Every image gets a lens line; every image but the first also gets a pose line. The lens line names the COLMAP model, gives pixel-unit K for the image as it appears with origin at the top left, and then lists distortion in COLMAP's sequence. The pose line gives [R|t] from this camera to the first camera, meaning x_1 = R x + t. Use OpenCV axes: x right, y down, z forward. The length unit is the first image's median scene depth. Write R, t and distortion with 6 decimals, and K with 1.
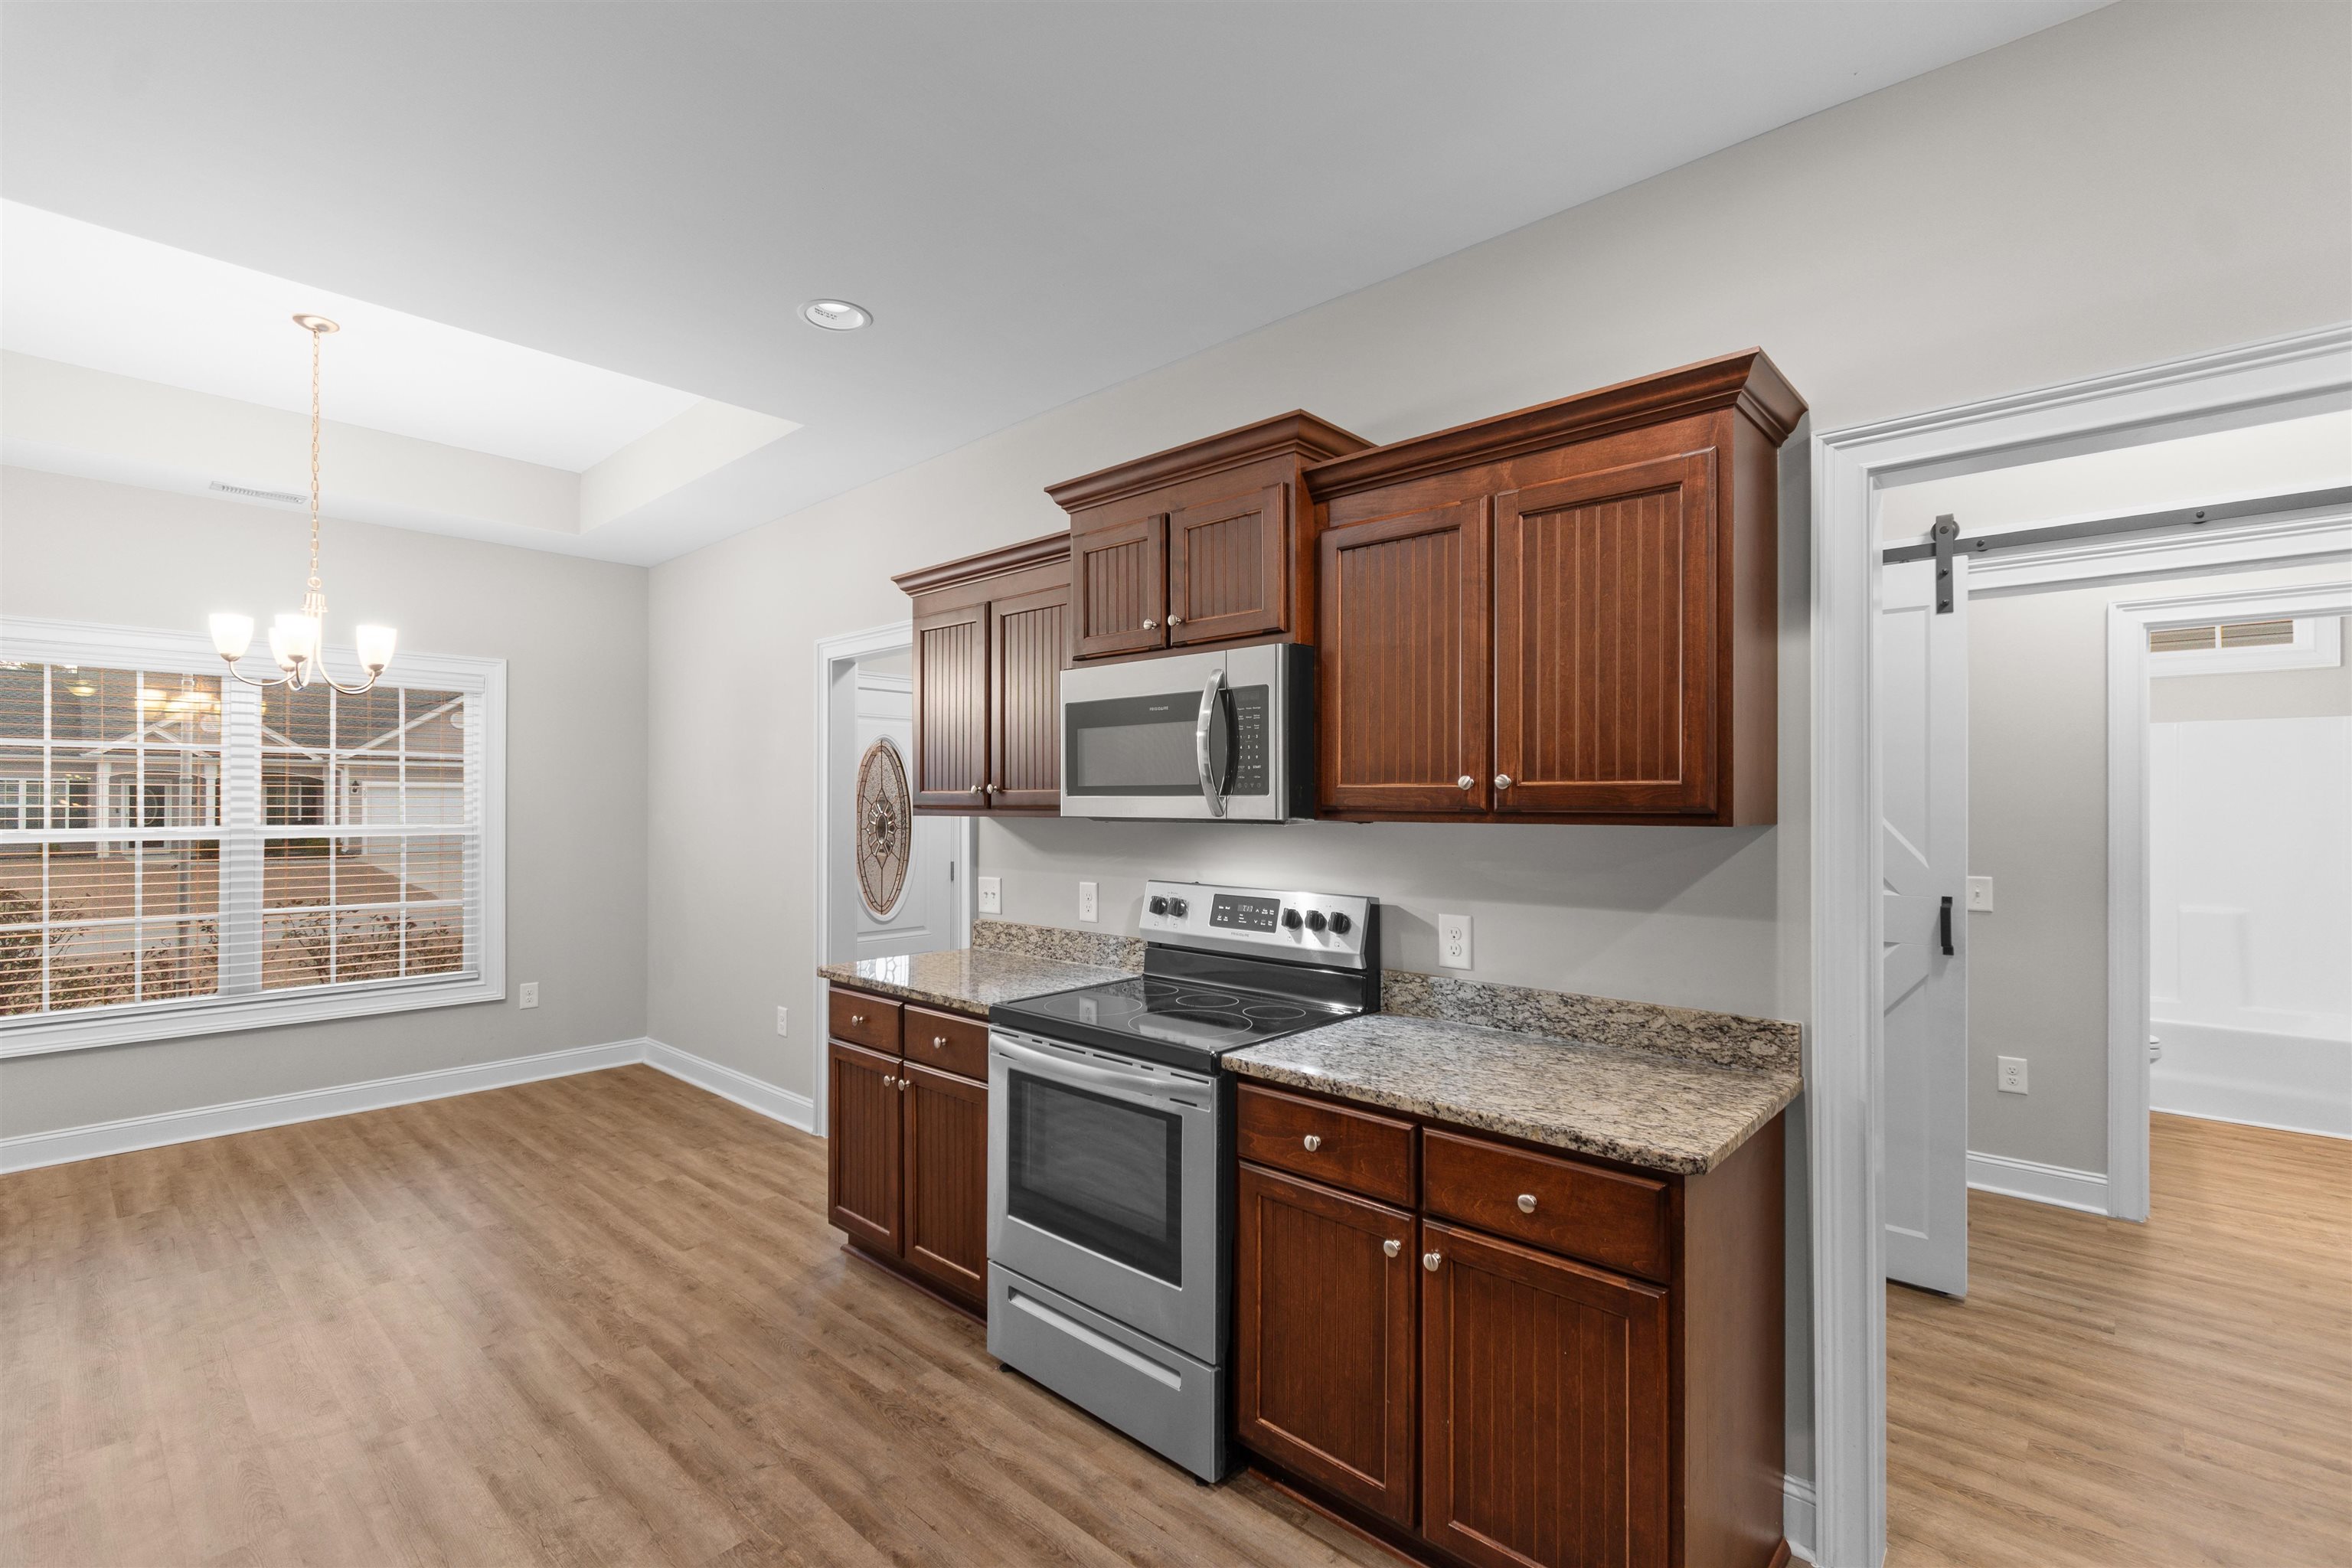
lens RADIAL K [[1036.5, 0, 1164.5], [0, 1036.5, 791.6], [0, 0, 1]] dist [-0.000993, -0.001258]
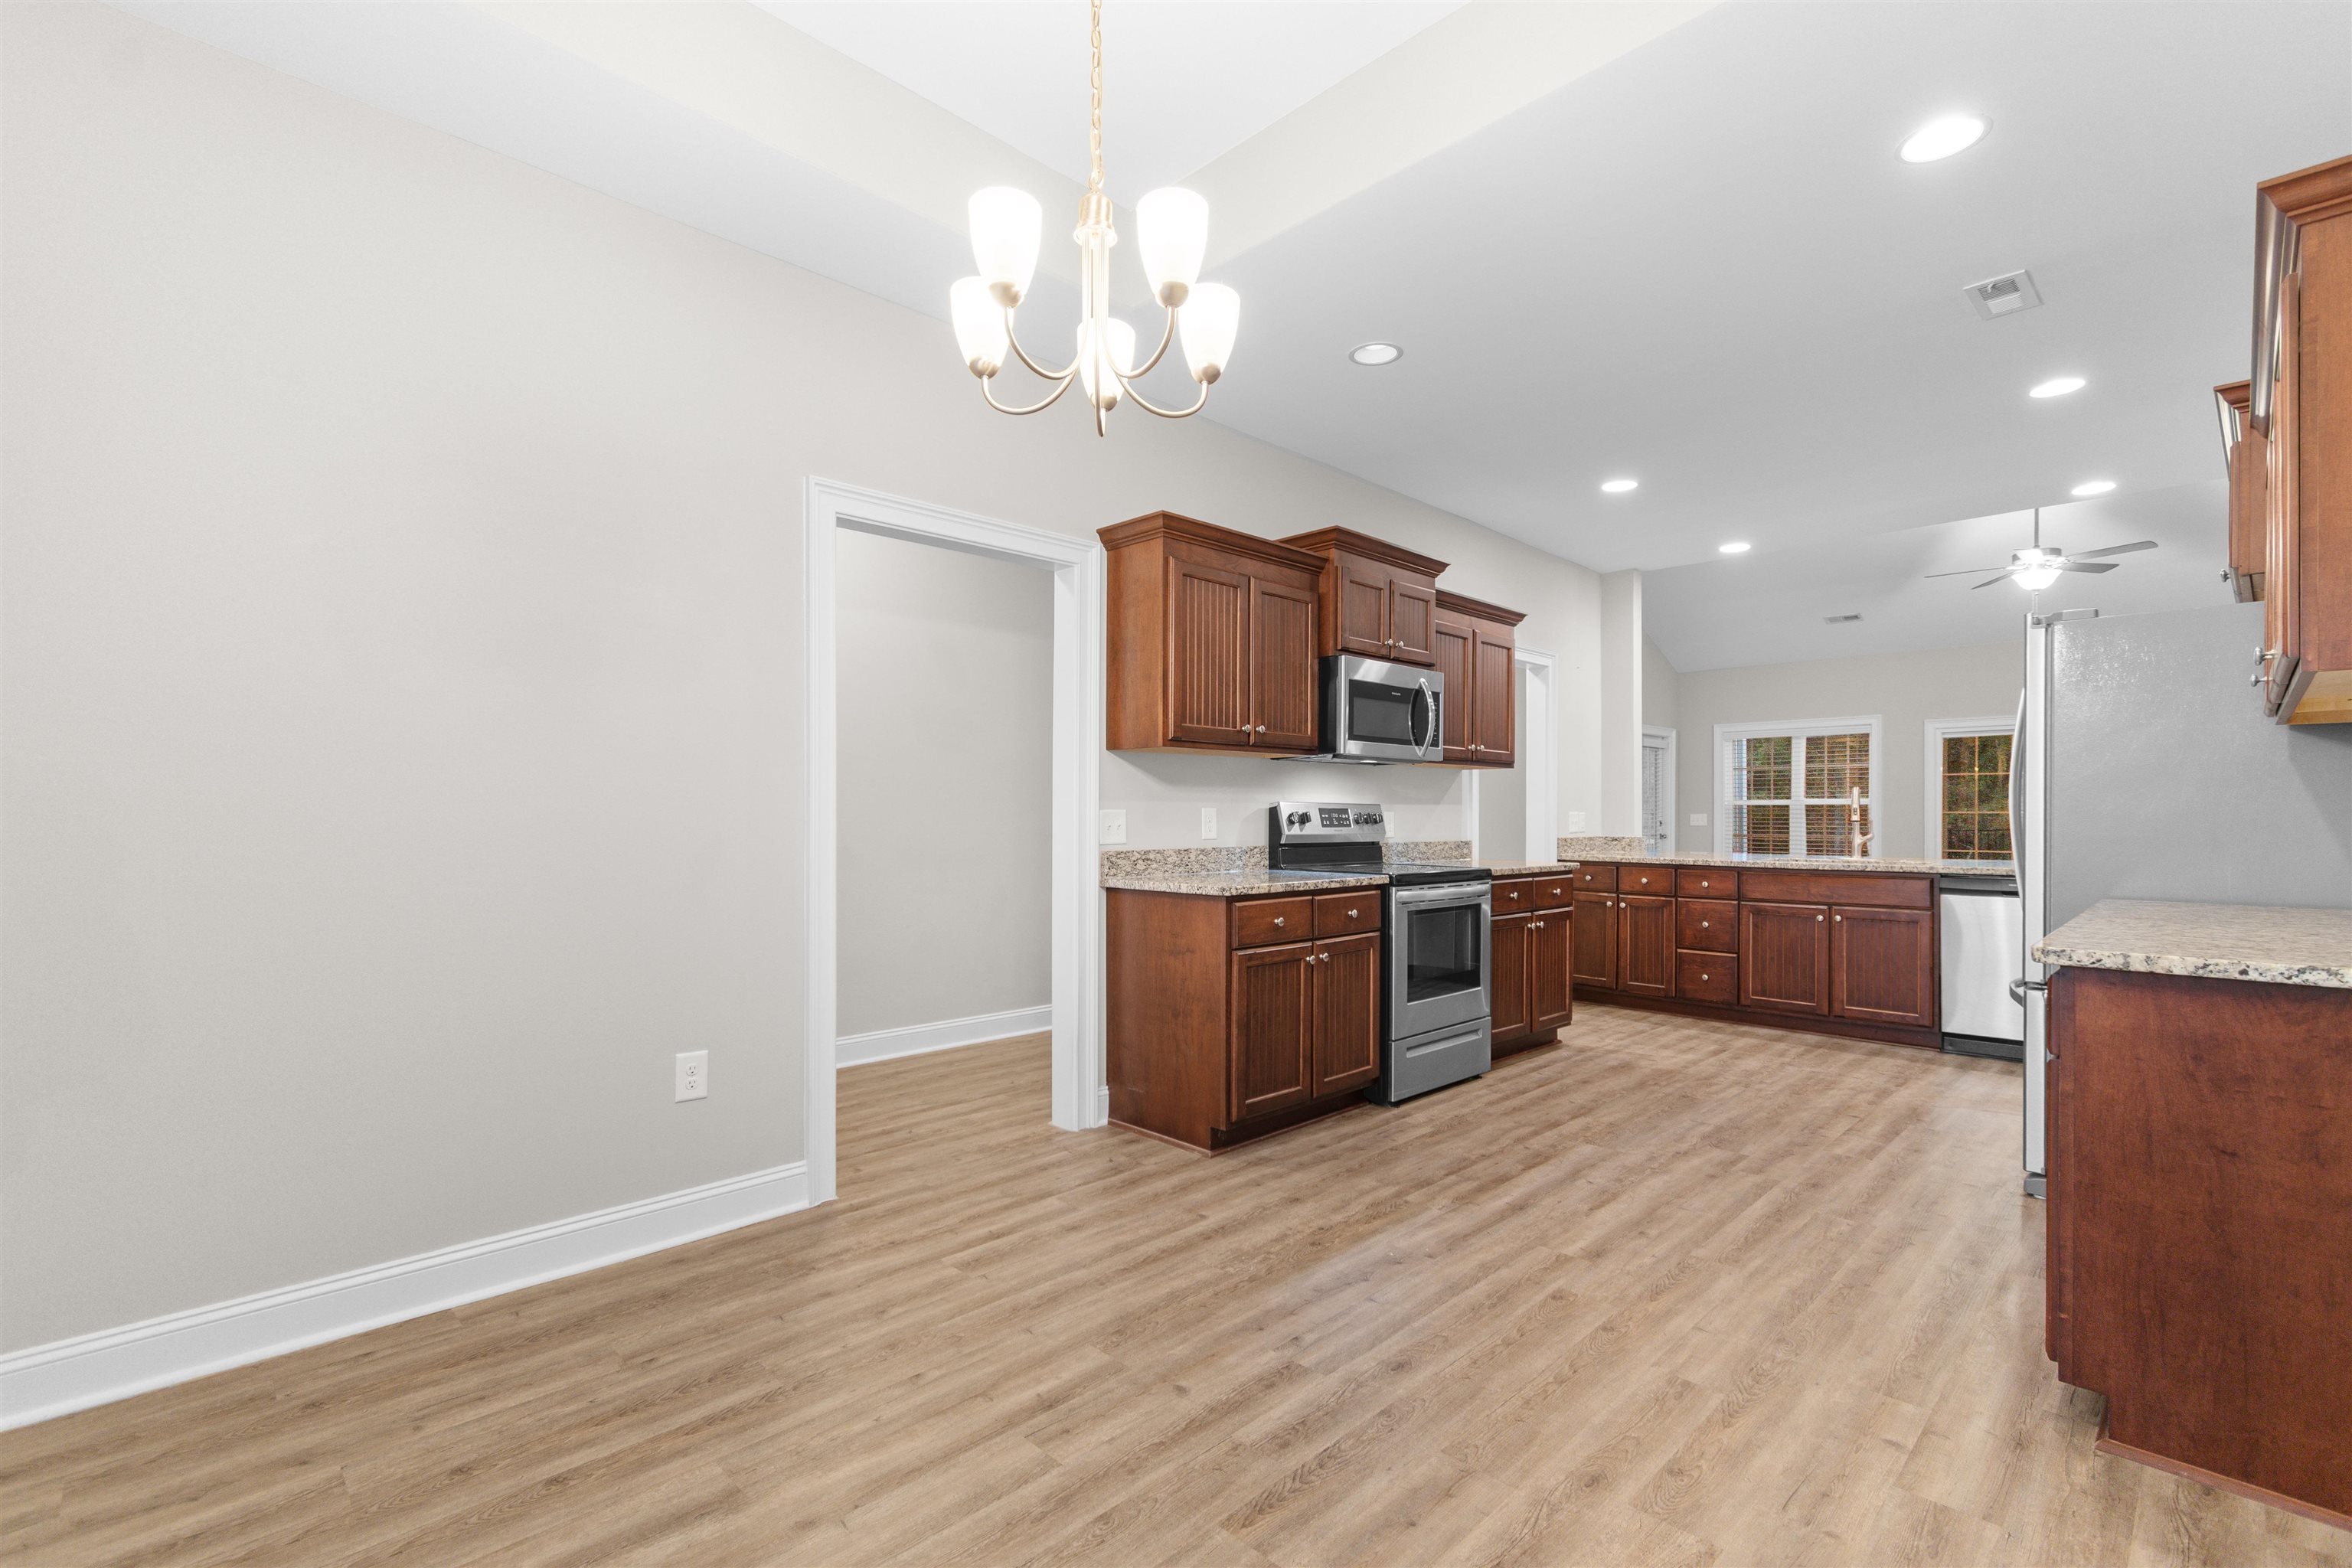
lens RADIAL K [[1080.5, 0, 1170.5], [0, 1080.5, 810.1], [0, 0, 1]] dist [0.000711, 0.000009]
pose [[0.044921, 0.003066, 0.998986, -1.492590], [-0.012990, 0.999913, -0.002484, 0.100190], [-0.998906, -0.012865, 0.044957, 1.059640]]
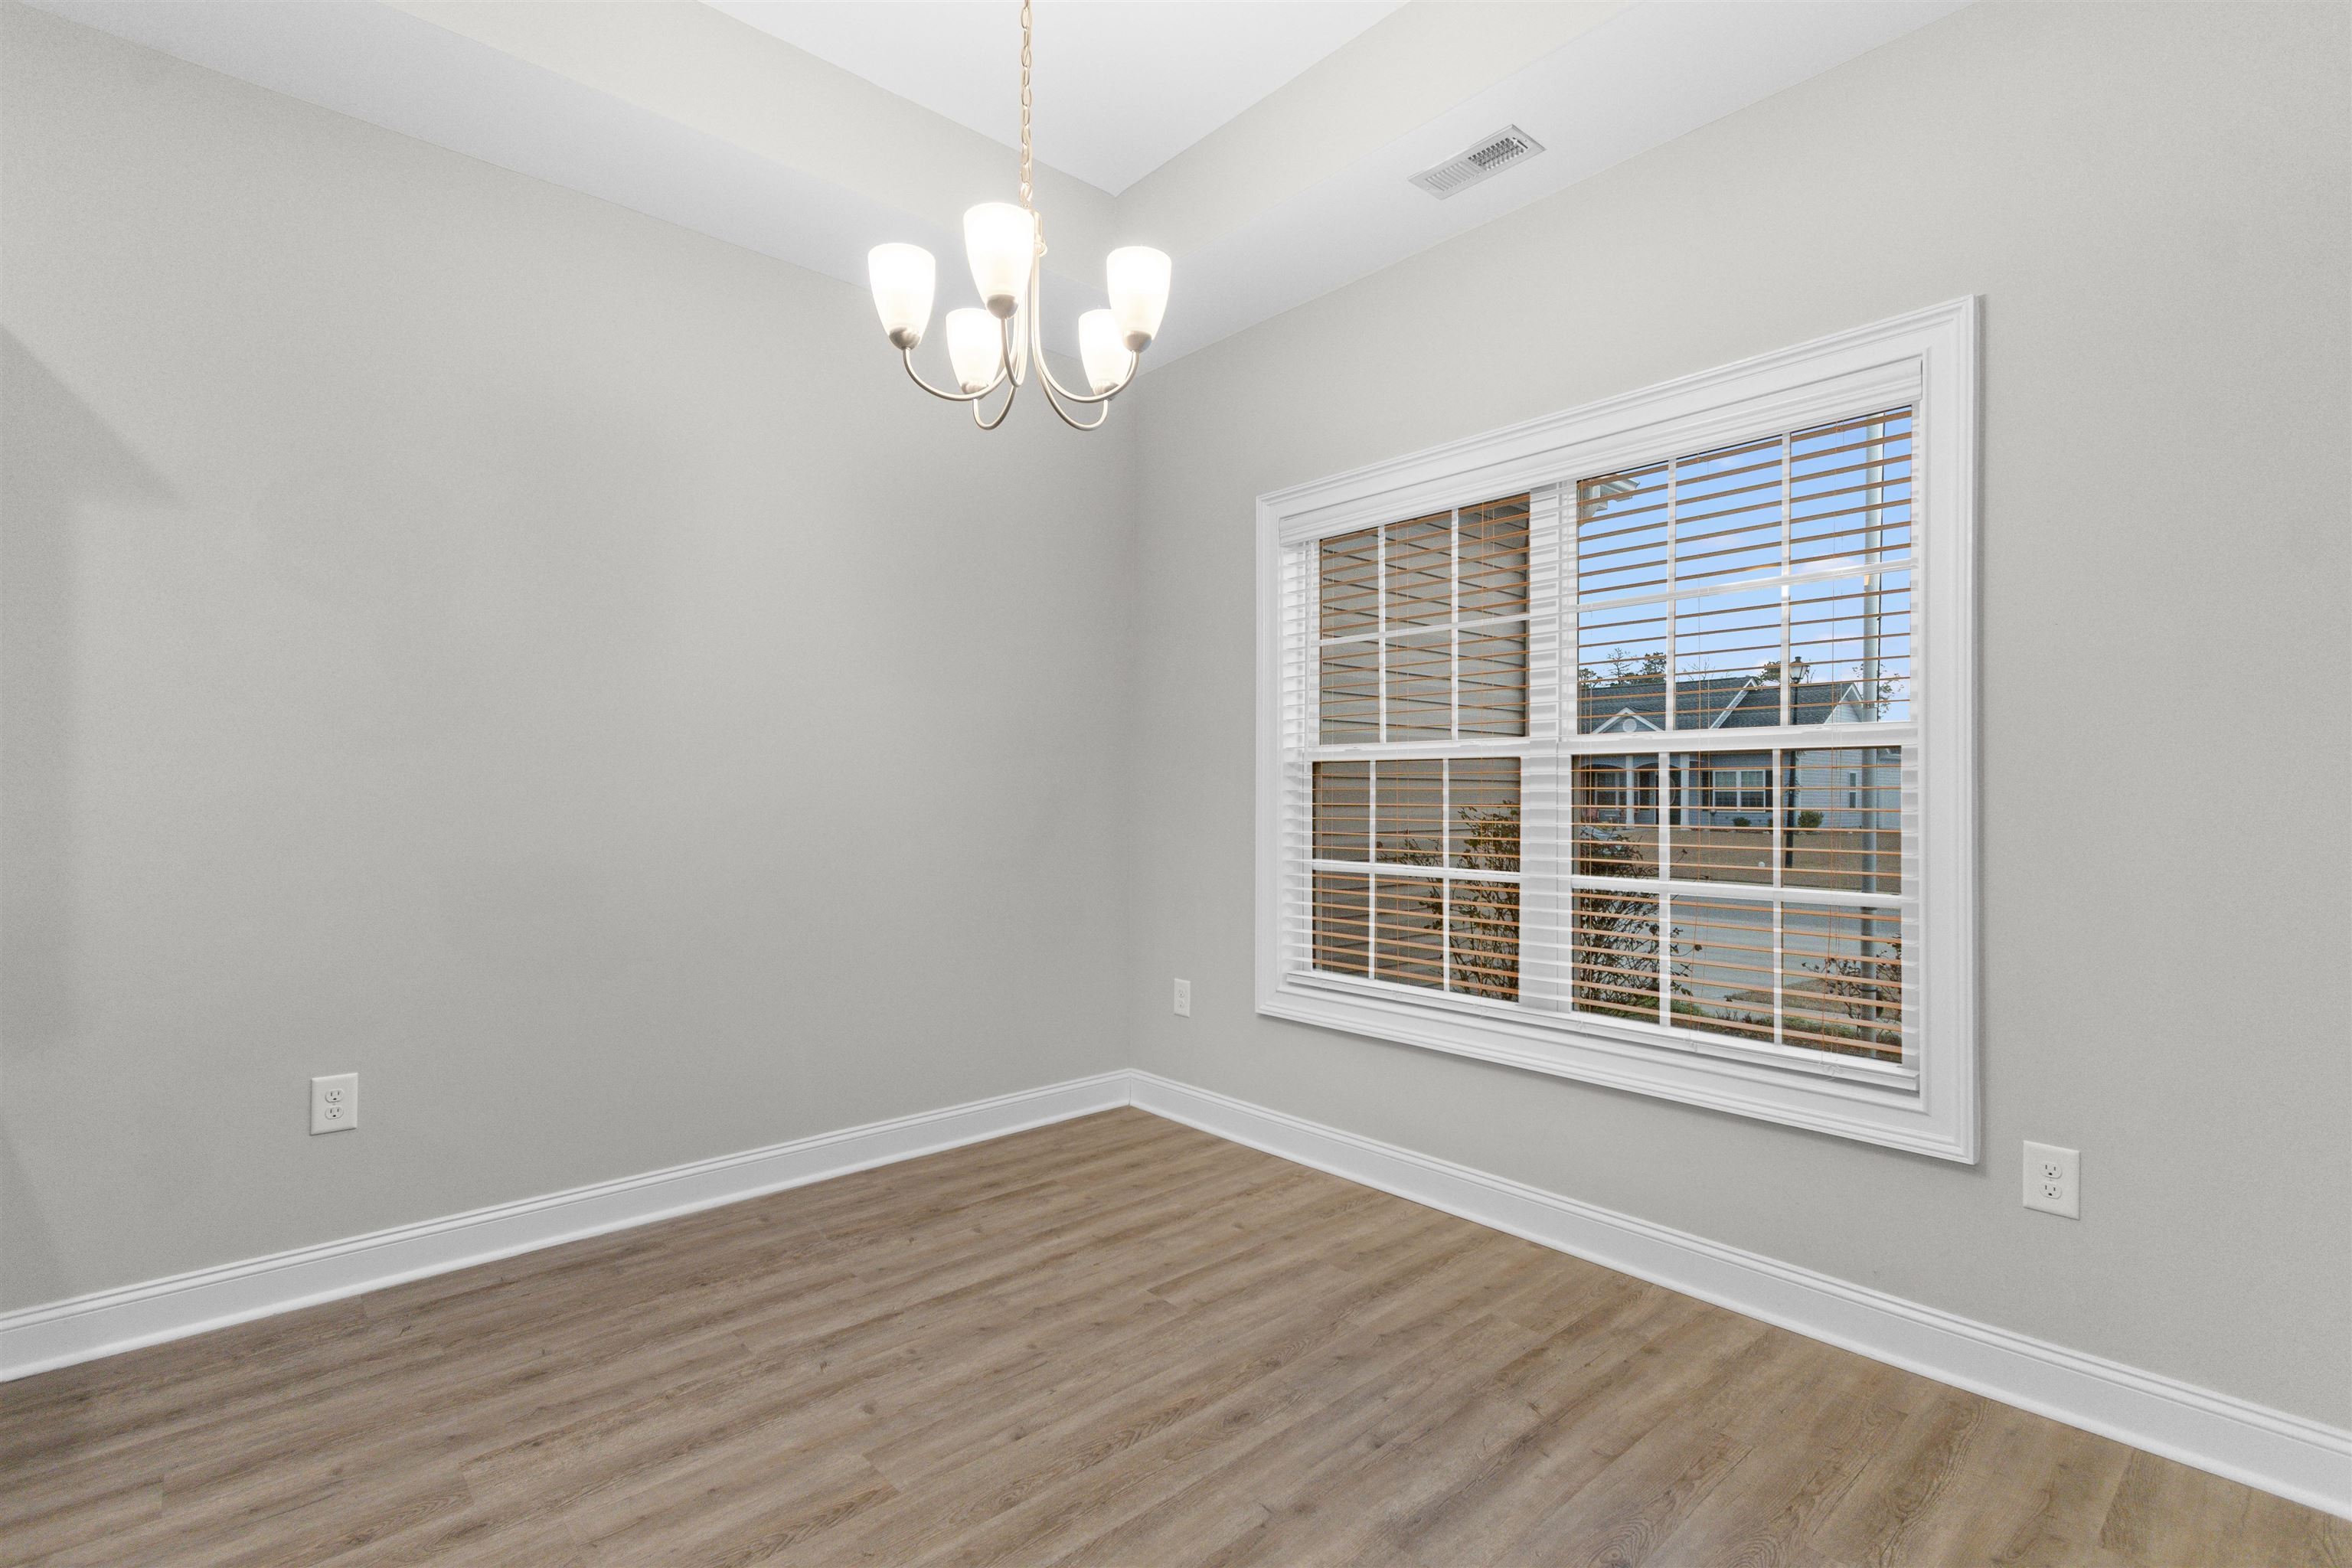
lens RADIAL K [[1099.5, 0, 1172.0], [0, 1099.5, 779.7], [0, 0, 1]] dist [0.000208, -0.000019]
pose [[-0.085730, -0.006098, -0.996300, -0.335310], [0.007340, 0.999950, -0.006752, 0.093683], [0.996291, -0.007892, -0.085681, 1.256605]]
